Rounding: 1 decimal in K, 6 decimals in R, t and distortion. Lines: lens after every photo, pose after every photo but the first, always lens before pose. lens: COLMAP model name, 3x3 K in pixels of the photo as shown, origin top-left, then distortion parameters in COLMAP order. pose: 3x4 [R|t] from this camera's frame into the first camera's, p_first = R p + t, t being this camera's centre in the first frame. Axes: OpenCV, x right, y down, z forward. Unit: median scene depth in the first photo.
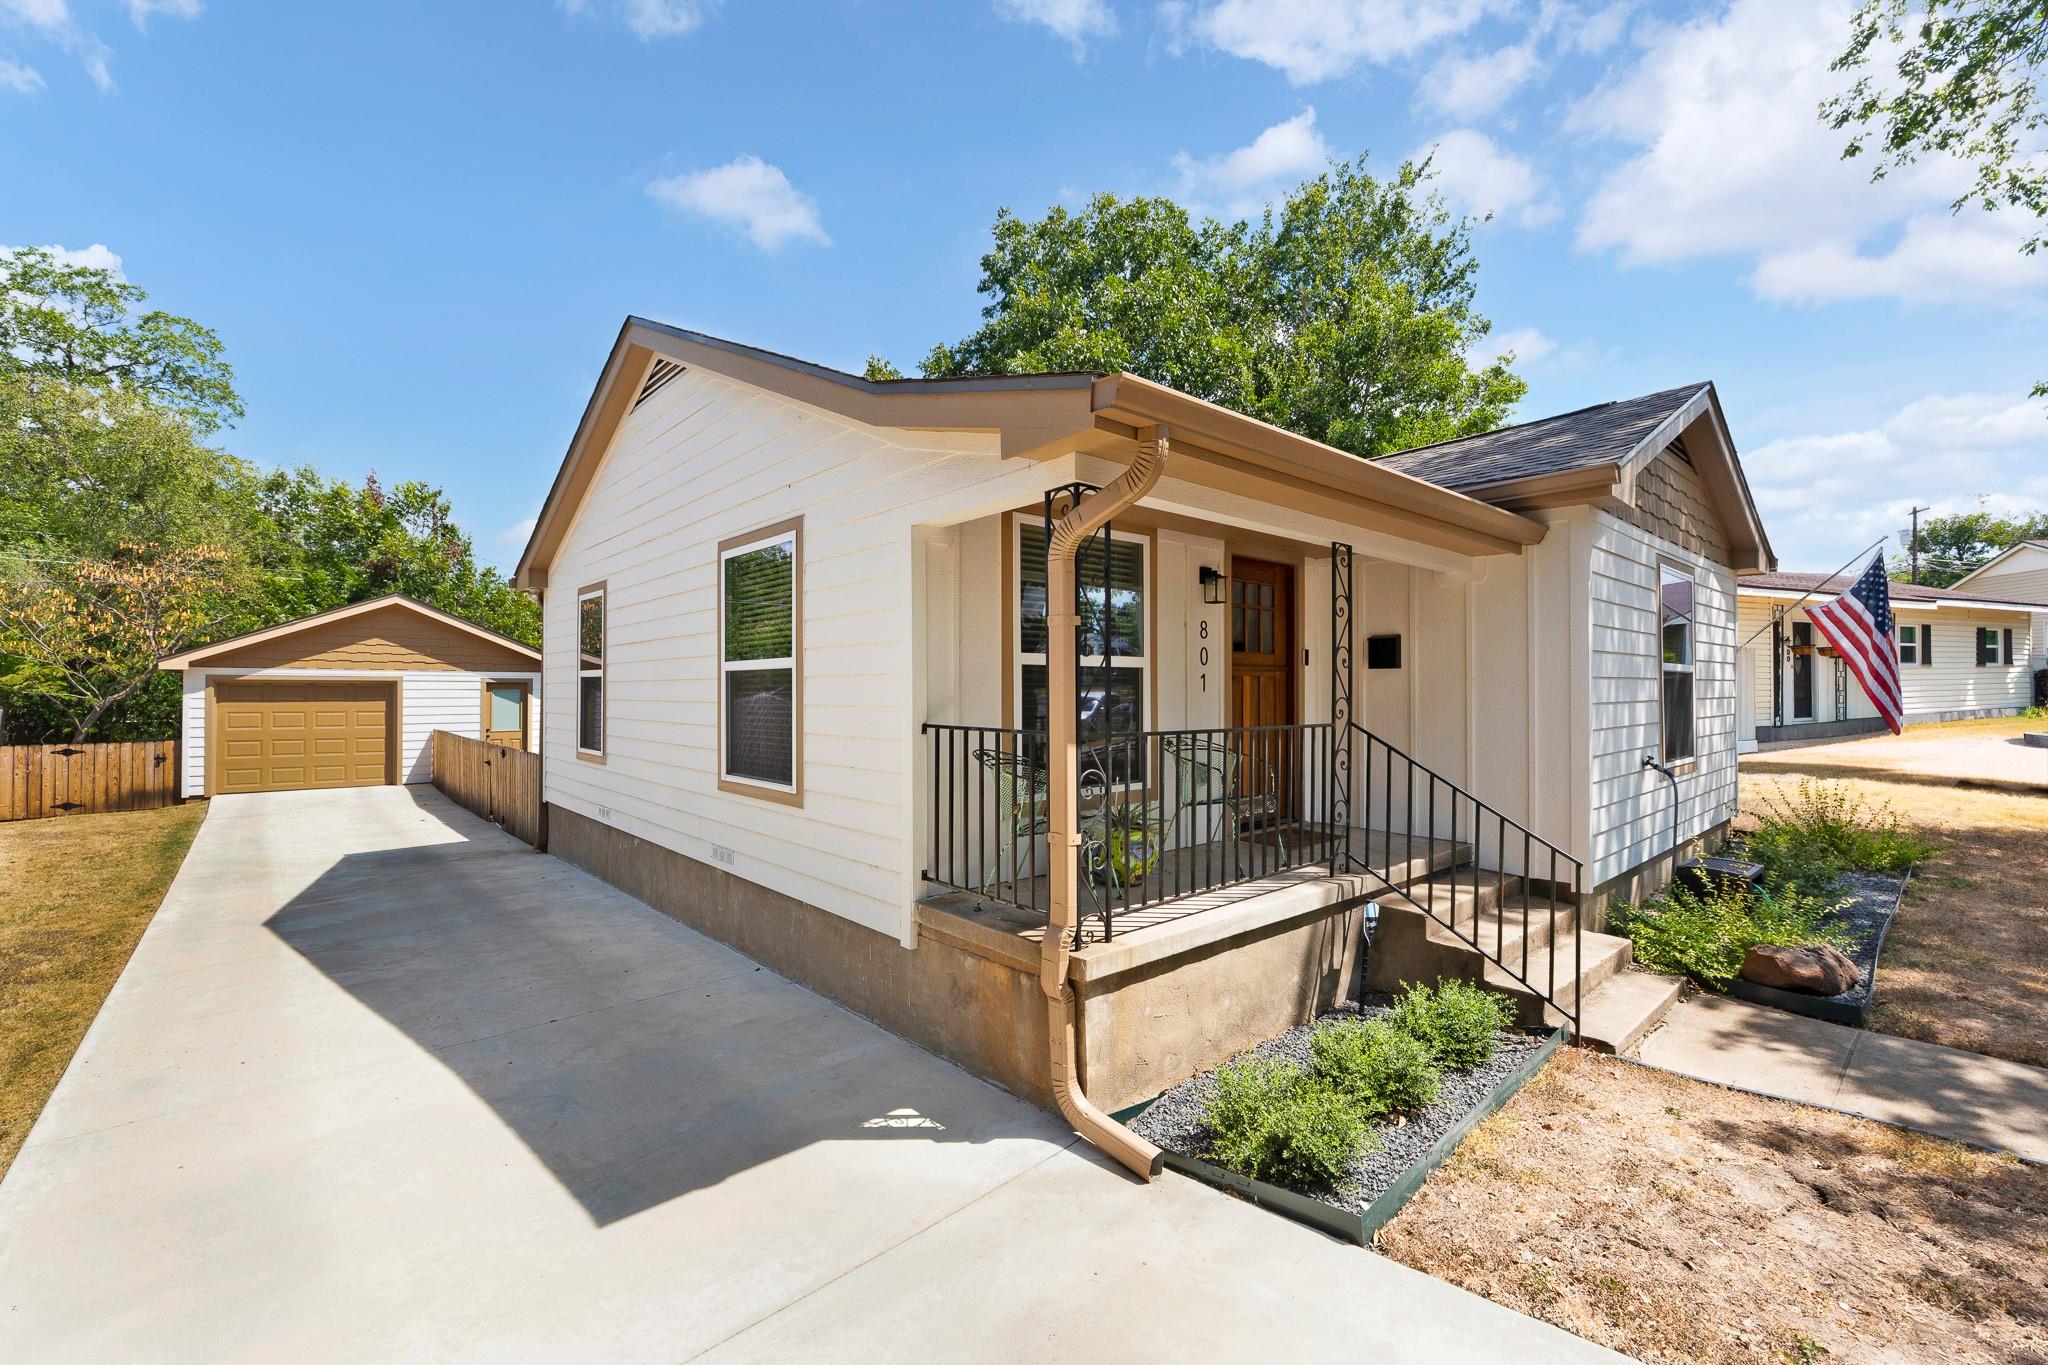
lens RADIAL K [[866.9, 0, 1024.0], [0, 866.9, 682.5], [0, 0, 1]] dist [-0.001995, -0.000033]
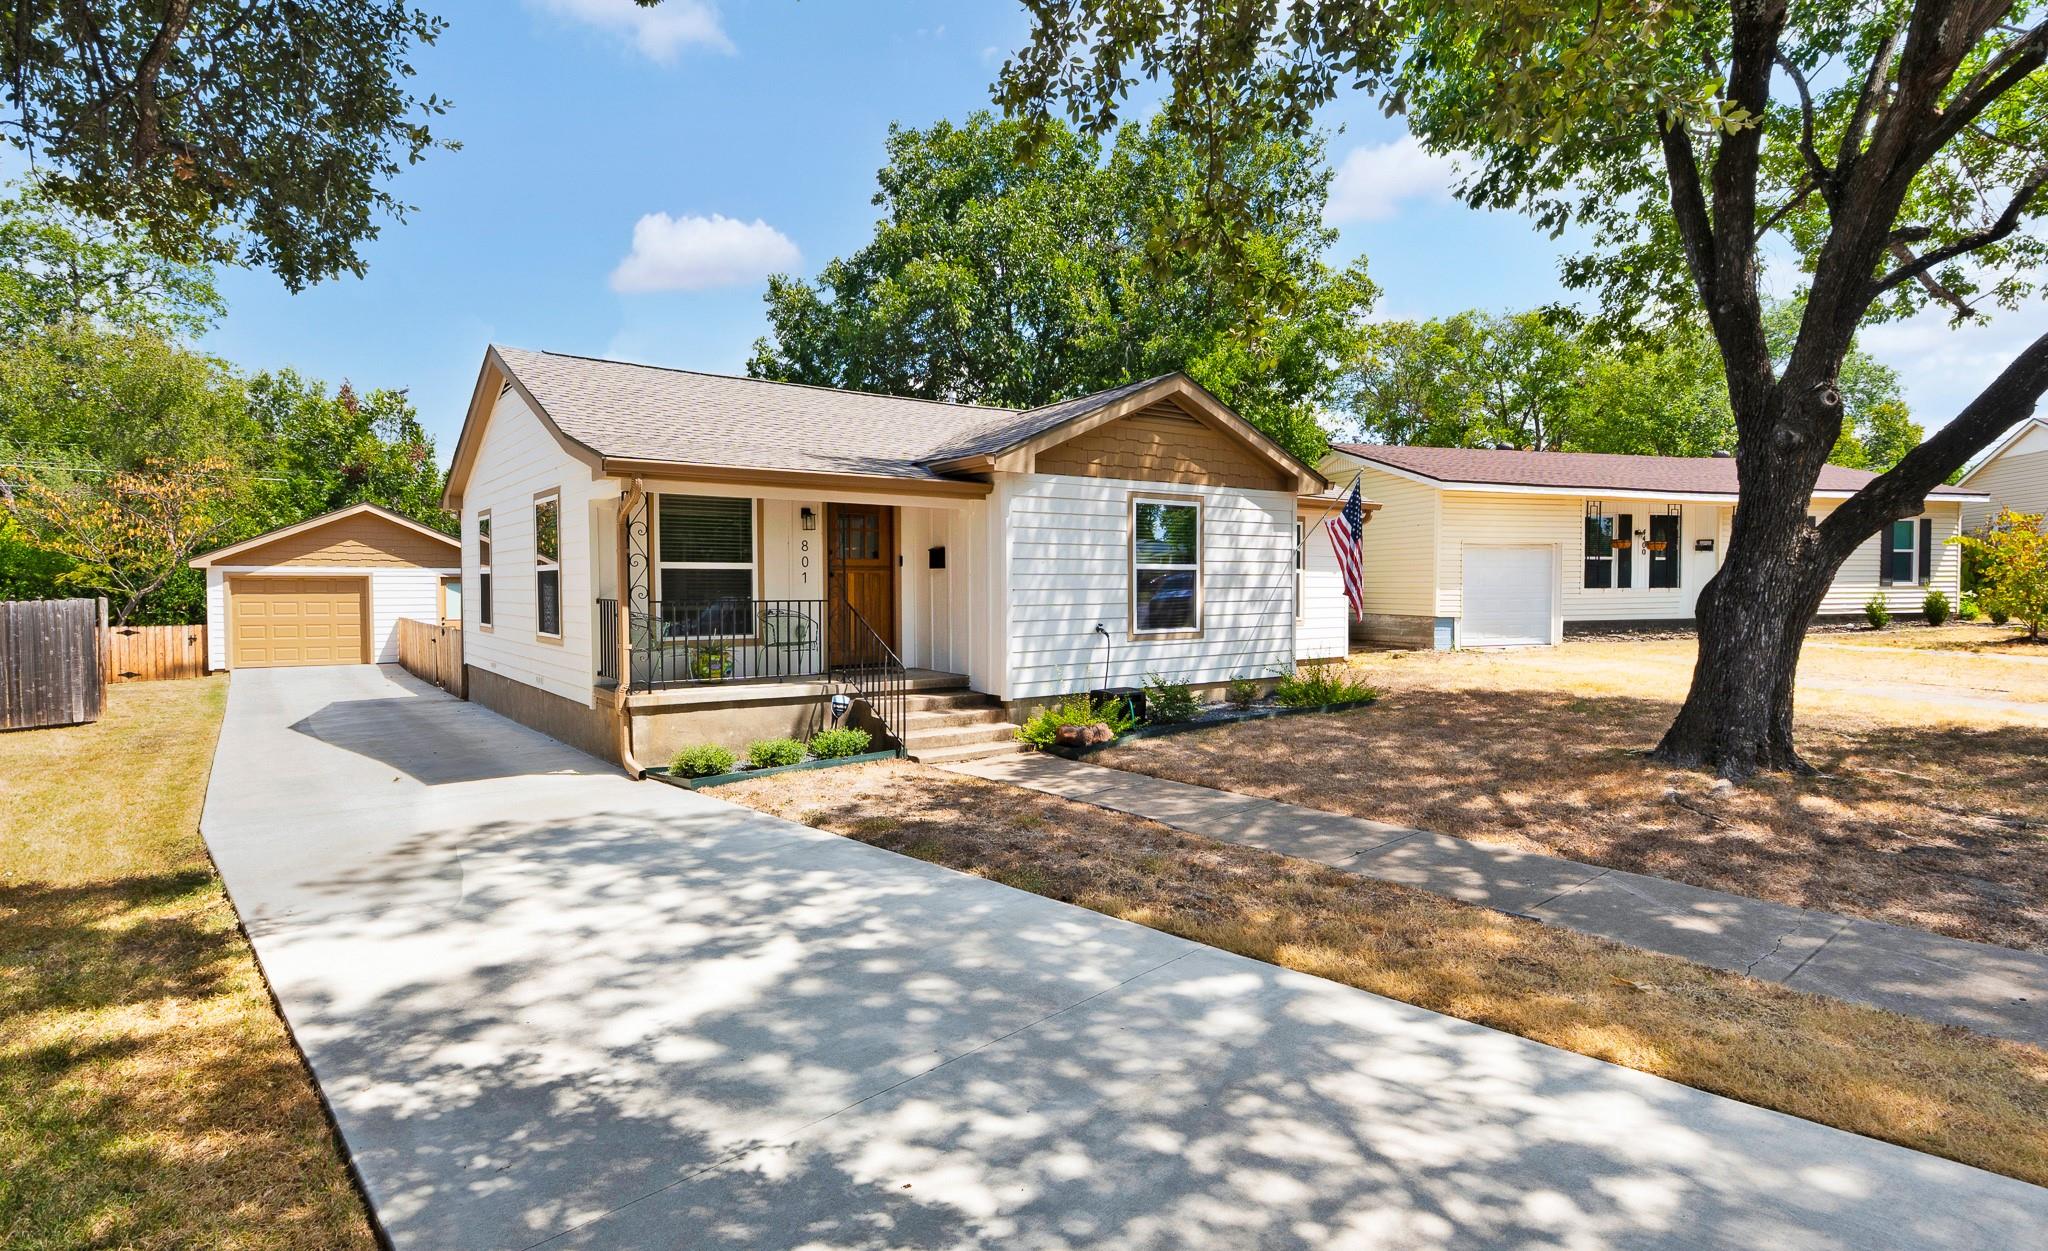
lens RADIAL K [[1118.7, 0, 1024.0], [0, 1118.7, 625.5], [0, 0, 1]] dist [-0.021747, 0.015912]
pose [[0.994642, 0.002781, -0.103339, 0.325543], [0.001924, 0.998967, 0.045404, -0.001659], [0.103359, -0.045359, 0.993609, -0.422110]]
